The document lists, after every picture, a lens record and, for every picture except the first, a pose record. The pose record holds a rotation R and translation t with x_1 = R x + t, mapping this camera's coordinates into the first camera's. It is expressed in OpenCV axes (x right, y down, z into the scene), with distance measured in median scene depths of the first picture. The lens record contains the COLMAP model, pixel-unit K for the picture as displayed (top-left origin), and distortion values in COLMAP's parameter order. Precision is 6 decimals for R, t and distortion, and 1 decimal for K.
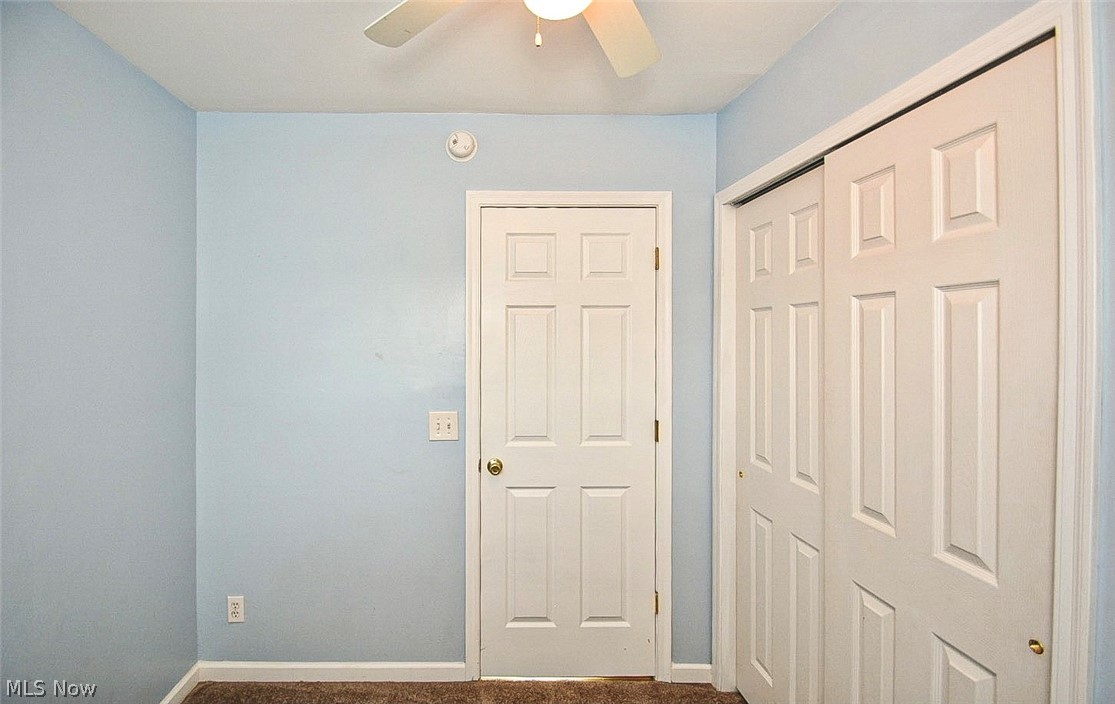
lens RADIAL K [[492.0, 0, 557.5], [0, 492.0, 335.6], [0, 0, 1]] dist [-0.002878, -0.000664]
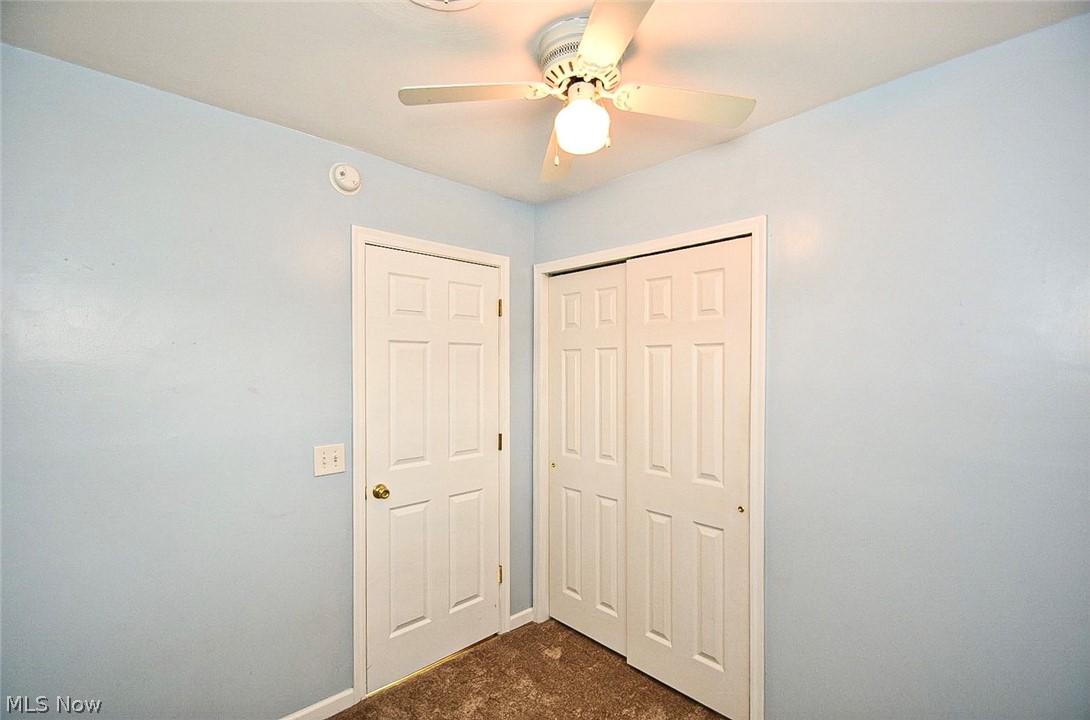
lens RADIAL K [[473.4, 0, 541.4], [0, 473.4, 370.5], [0, 0, 1]] dist [0.002100, -0.007899]
pose [[0.734226, -0.003635, 0.678896, -0.564802], [-0.003619, 0.999951, 0.009267, -0.005081], [-0.678896, -0.009261, 0.734176, 0.017262]]
